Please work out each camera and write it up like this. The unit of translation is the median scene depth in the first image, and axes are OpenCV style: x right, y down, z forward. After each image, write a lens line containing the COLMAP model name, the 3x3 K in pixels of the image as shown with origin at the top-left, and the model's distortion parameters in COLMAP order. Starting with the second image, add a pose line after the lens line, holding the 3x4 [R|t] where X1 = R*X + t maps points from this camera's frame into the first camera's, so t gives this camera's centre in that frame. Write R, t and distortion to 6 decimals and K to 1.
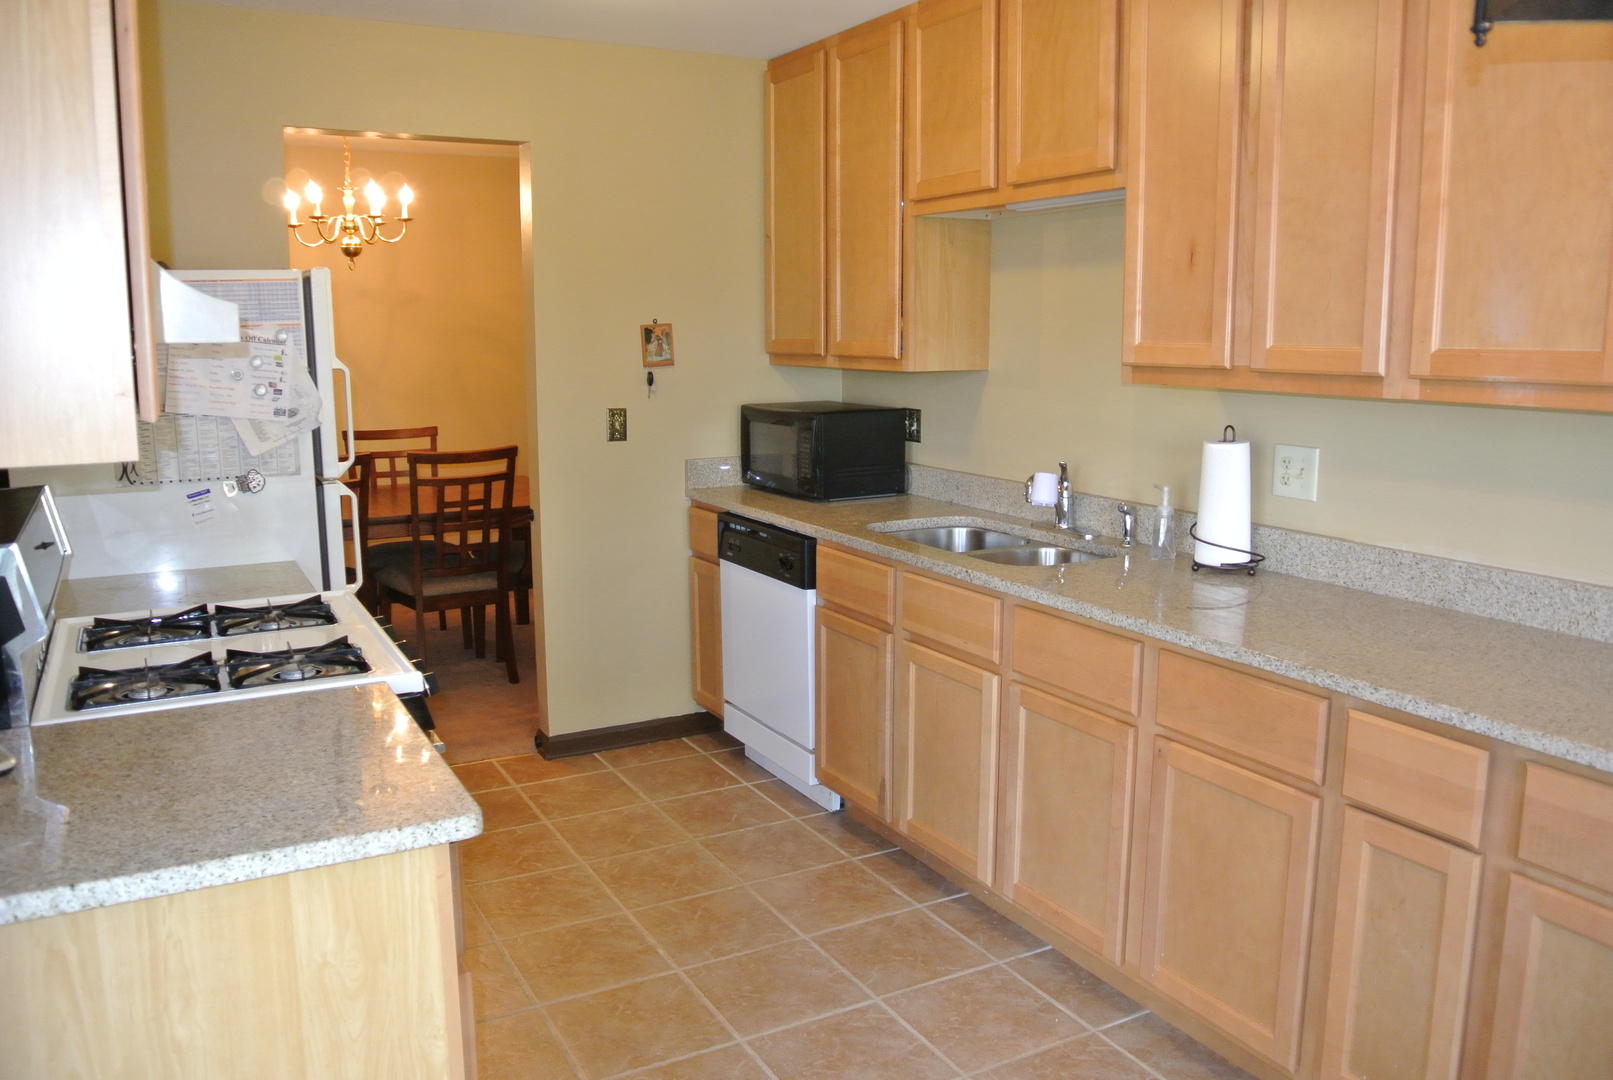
lens RADIAL K [[1277.6, 0, 814.7], [0, 1277.6, 533.6], [0, 0, 1]] dist [-0.010416, -0.005154]
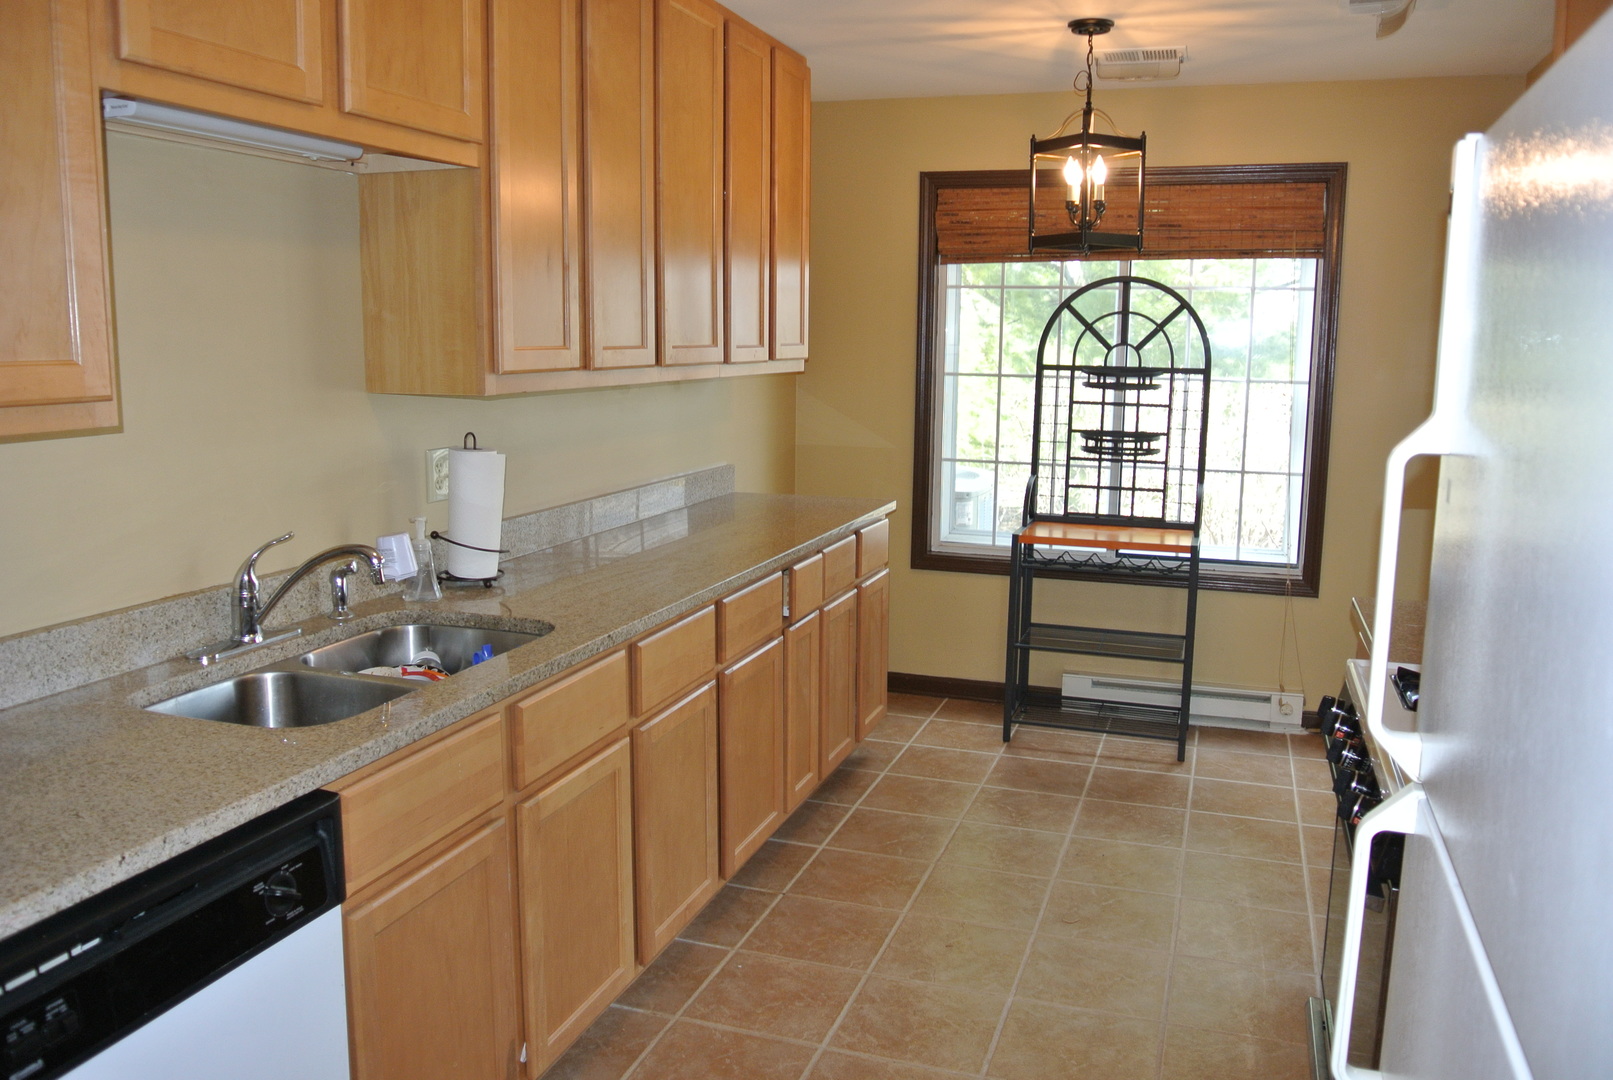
lens RADIAL K [[1277.6, 0, 814.5], [0, 1277.6, 545.7], [0, 0, 1]] dist [-0.010416, -0.005154]
pose [[-0.692709, -0.114675, 0.712042, -0.583218], [0.109830, 0.958990, 0.261295, -0.239713], [-0.712805, 0.259205, -0.651707, 1.547037]]
